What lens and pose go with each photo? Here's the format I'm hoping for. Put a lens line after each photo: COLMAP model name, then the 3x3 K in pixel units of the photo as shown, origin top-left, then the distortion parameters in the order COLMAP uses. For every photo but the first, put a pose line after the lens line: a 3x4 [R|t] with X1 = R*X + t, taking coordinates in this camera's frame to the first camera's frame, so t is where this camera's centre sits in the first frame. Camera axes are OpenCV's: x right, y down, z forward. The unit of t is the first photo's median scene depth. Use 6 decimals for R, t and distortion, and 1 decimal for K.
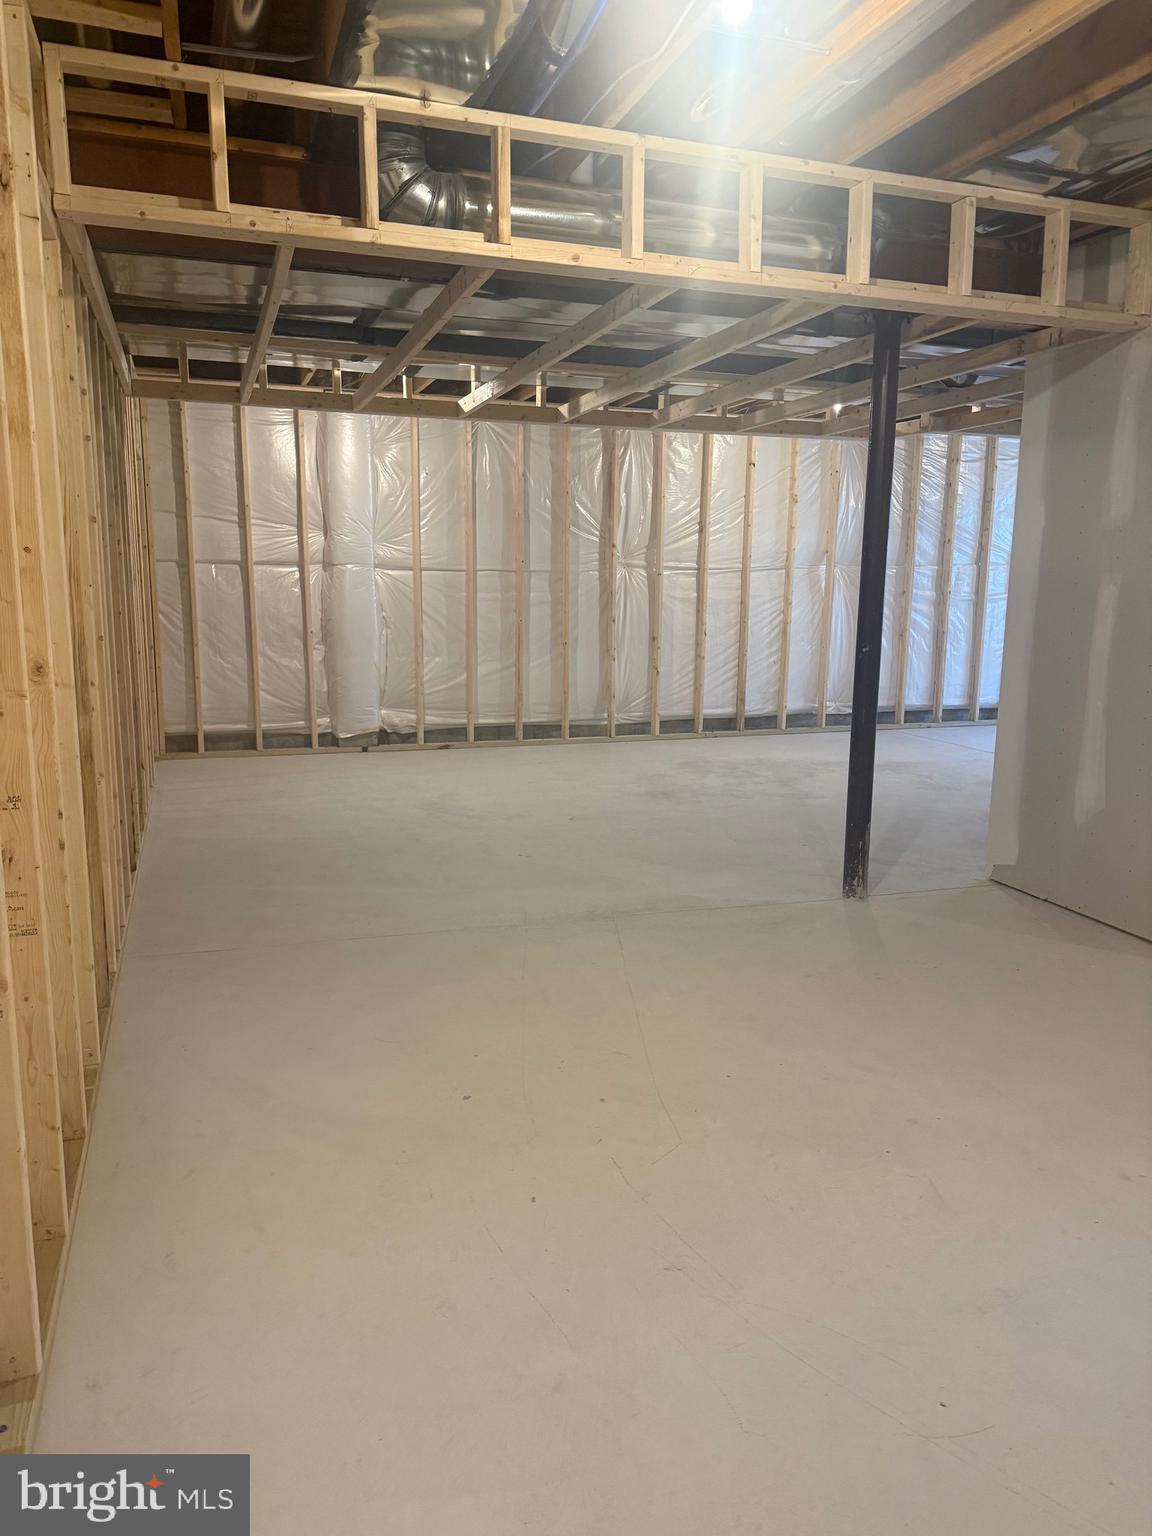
lens RADIAL K [[1064.7, 0, 373.4], [0, 1064.7, 768.3], [0, 0, 1]] dist [-0.005096, -0.007712]
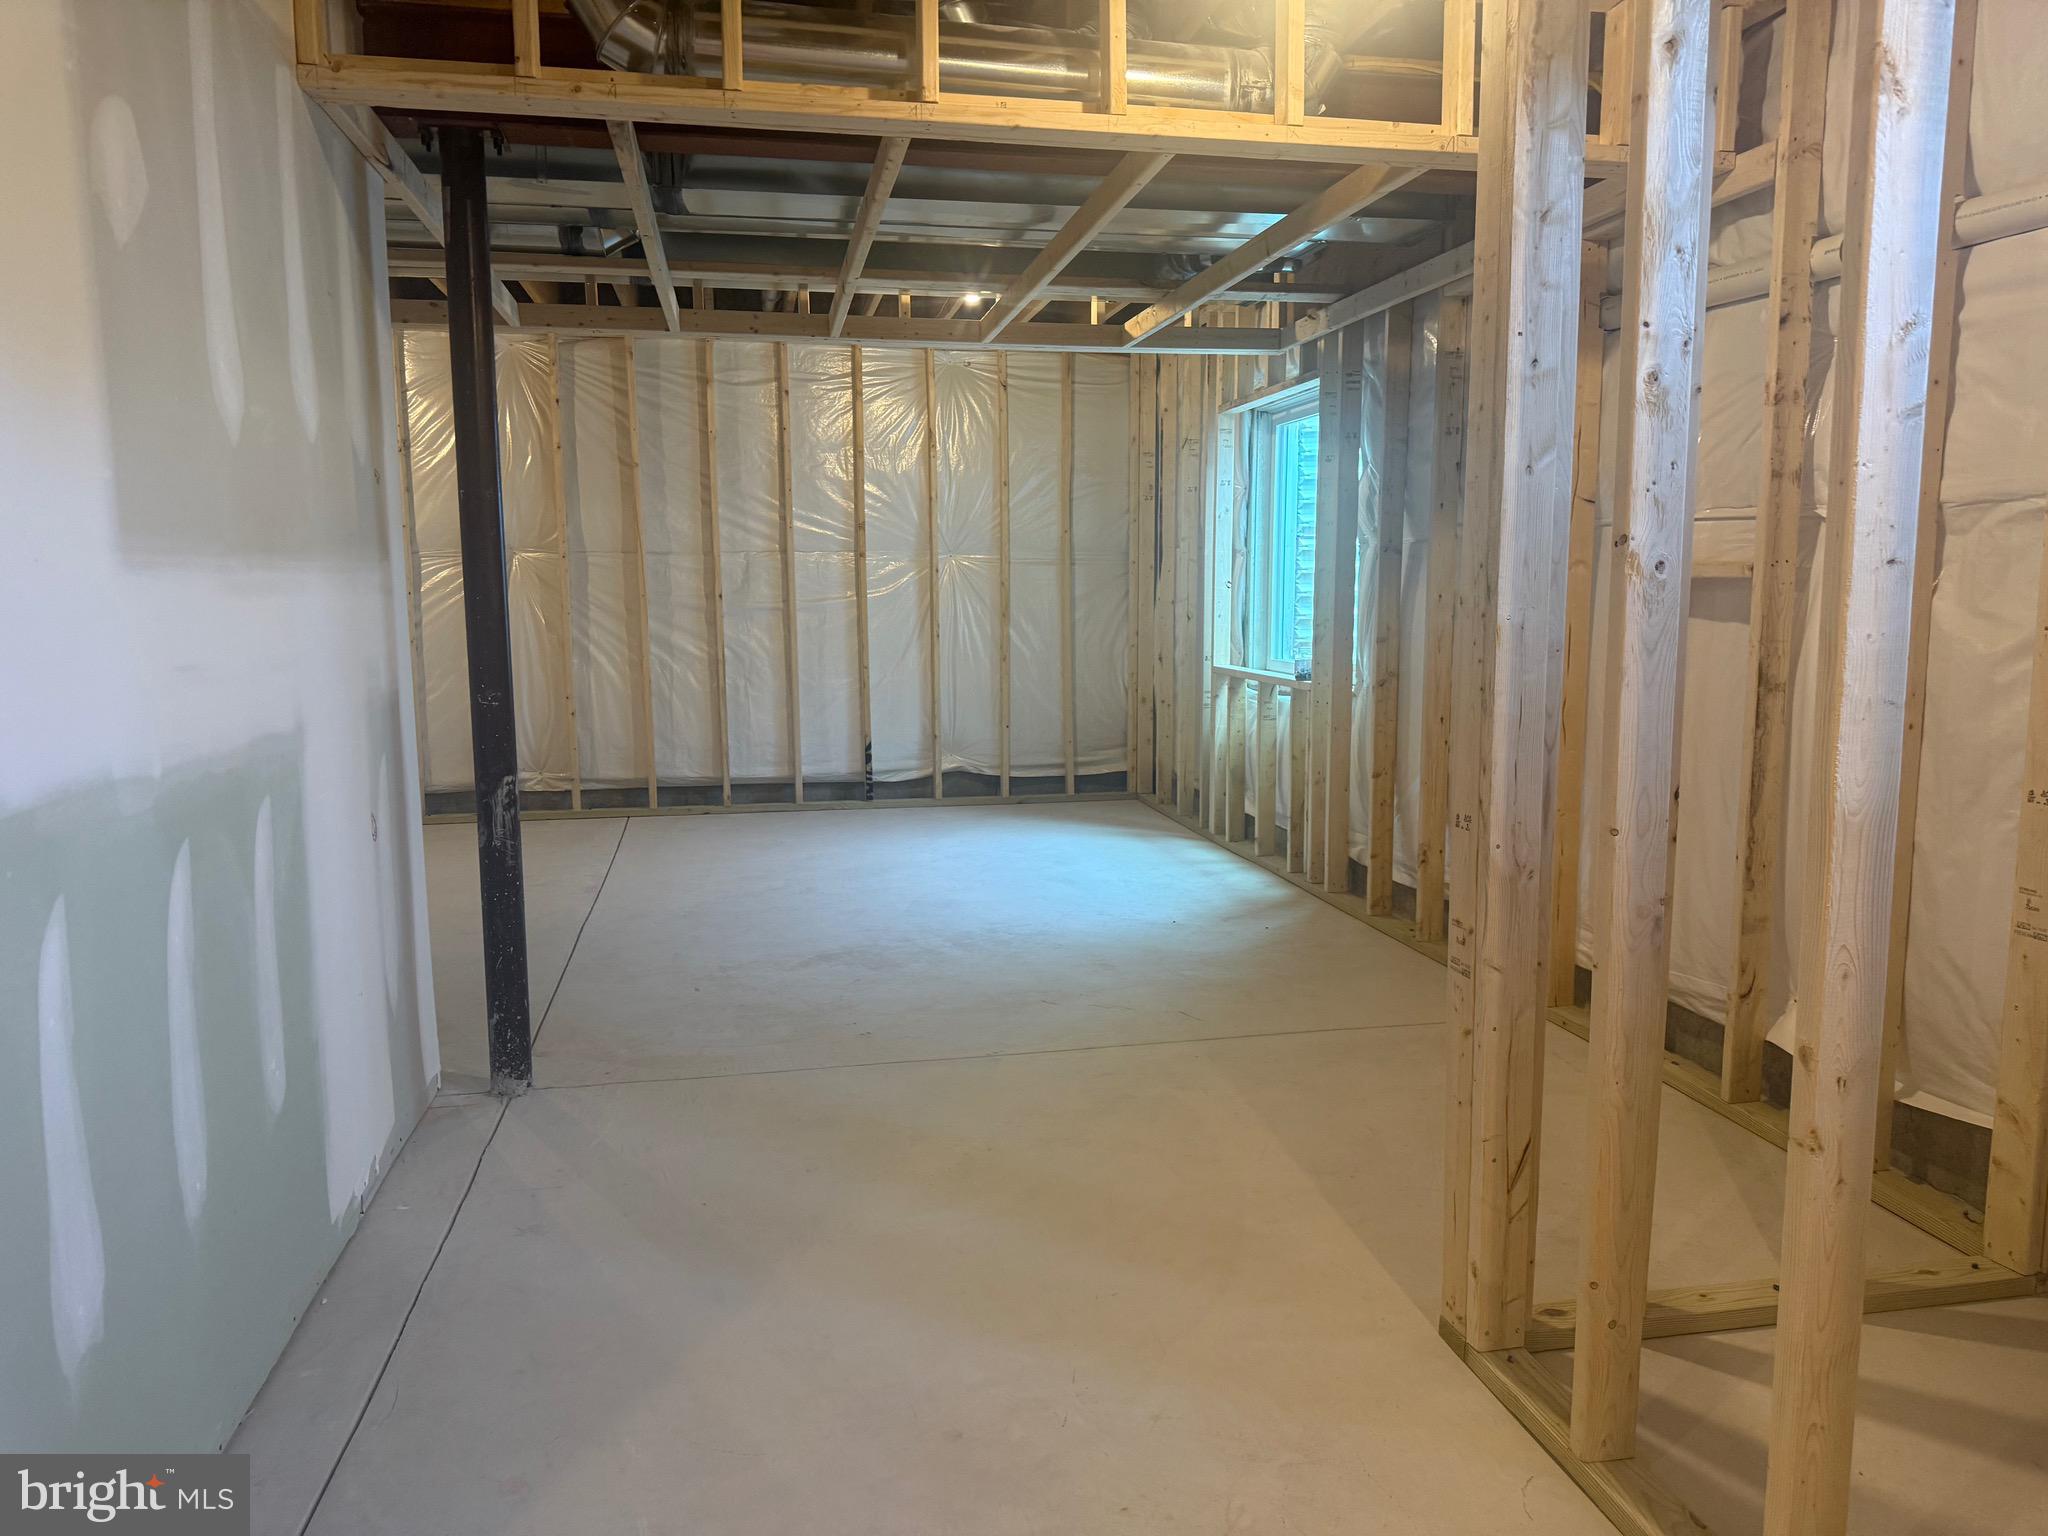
lens RADIAL K [[1395.3, 0, 1024.0], [0, 1395.3, 768.0], [0, 0, 1]] dist [0.023759, -0.000890]
pose [[0.993380, 0.005421, -0.114746, 0.275092], [-0.009755, 0.999258, -0.037249, -0.012898], [0.114459, 0.038122, 0.992696, 0.082402]]
